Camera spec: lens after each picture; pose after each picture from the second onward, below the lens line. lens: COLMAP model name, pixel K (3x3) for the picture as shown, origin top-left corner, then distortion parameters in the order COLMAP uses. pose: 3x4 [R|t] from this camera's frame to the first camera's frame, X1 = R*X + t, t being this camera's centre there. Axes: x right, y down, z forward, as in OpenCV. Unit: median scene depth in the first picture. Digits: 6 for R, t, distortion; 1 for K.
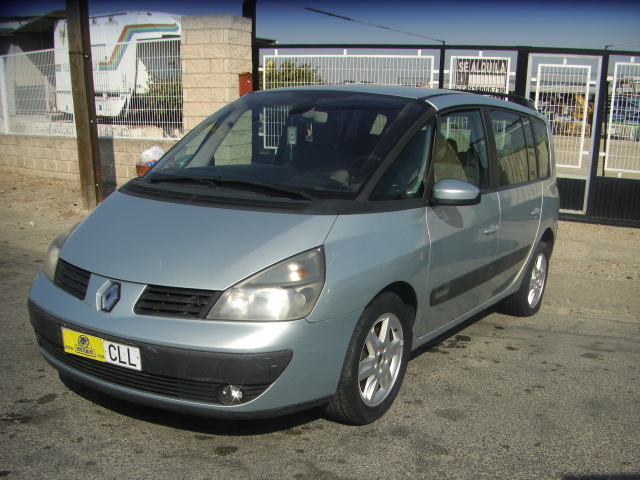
lens RADIAL K [[722.1, 0, 347.8], [0, 722.1, 335.2], [0, 0, 1]] dist [-0.164913, 0.057455]
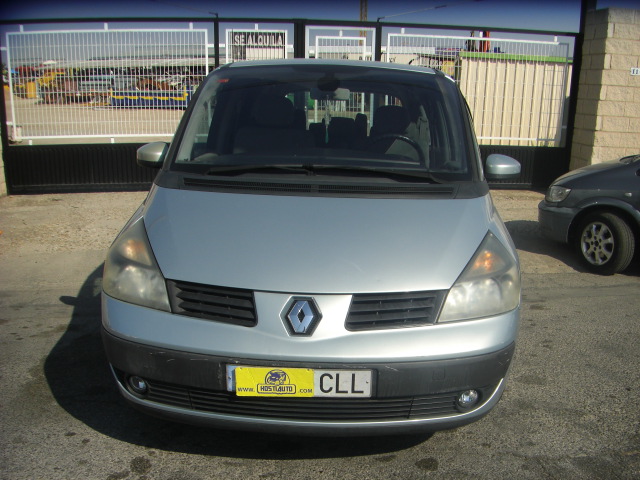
lens RADIAL K [[722.1, 0, 347.8], [0, 722.1, 335.2], [0, 0, 1]] dist [-0.164913, 0.057455]
pose [[0.875139, -0.168752, 0.453490, -0.591724], [0.153364, 0.985629, 0.070812, -0.074176], [-0.458923, 0.007579, 0.888444, 0.216706]]
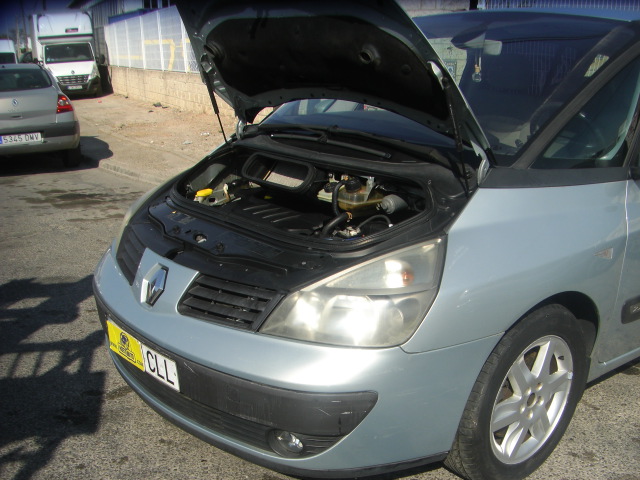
lens RADIAL K [[722.1, 0, 347.8], [0, 722.1, 335.2], [0, 0, 1]] dist [-0.164913, 0.057455]
pose [[0.947598, 0.101381, -0.302952, 0.080355], [-0.080337, 0.993457, 0.081170, -0.070784], [0.309199, -0.052579, 0.949543, 0.304430]]
